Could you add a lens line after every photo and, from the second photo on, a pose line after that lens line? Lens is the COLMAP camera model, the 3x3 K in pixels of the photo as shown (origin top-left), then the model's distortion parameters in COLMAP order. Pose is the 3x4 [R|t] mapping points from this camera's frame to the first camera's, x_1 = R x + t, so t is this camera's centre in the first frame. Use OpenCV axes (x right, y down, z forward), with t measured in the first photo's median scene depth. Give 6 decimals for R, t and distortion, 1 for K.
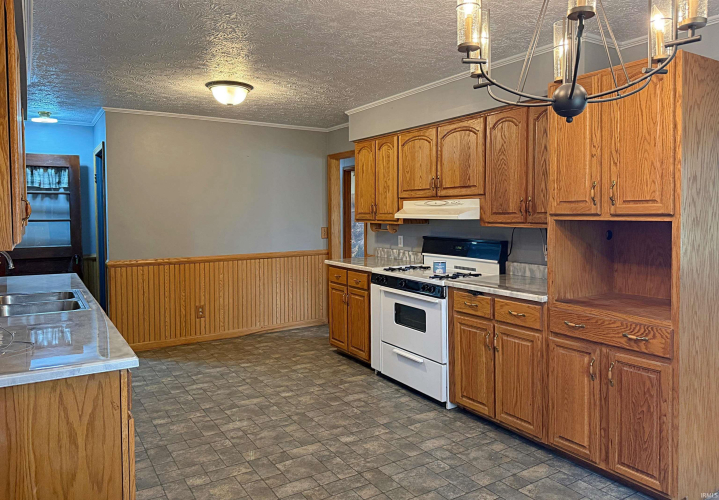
lens RADIAL K [[512.2, 0, 355.2], [0, 512.2, 248.7], [0, 0, 1]] dist [0.007046, -0.006869]
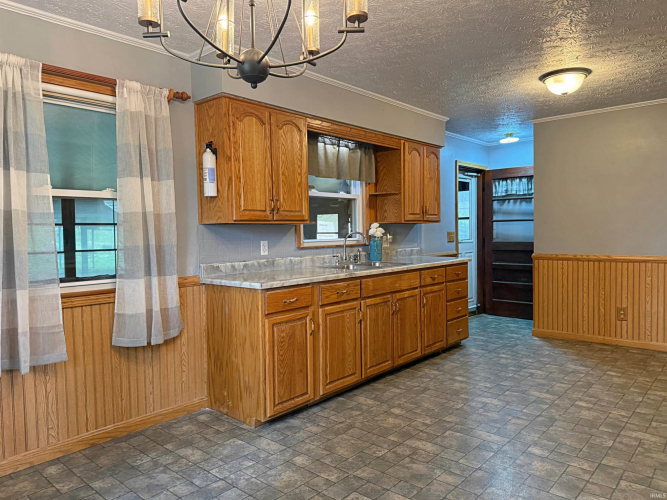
lens RADIAL K [[474.8, 0, 331.5], [0, 474.8, 252.5], [0, 0, 1]] dist [0.007381, -0.006243]
pose [[0.294115, 0.051198, -0.954398, 0.599207], [-0.056123, 0.997766, 0.036229, 0.012282], [0.954121, 0.042908, 0.296331, 0.358262]]
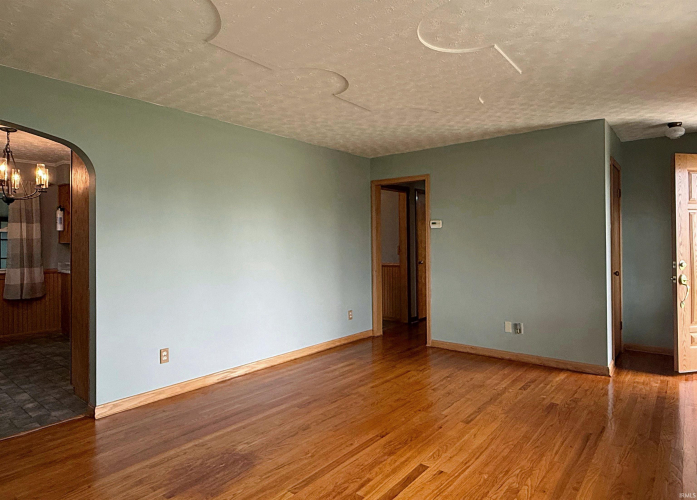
lens RADIAL K [[415.4, 0, 347.5], [0, 415.4, 249.4], [0, 0, 1]] dist [-0.003544, -0.000682]
pose [[0.318227, 0.027987, -0.947601, 1.488354], [-0.070572, 0.997490, 0.005761, -0.055626], [0.945384, 0.065041, 0.319404, 0.892381]]
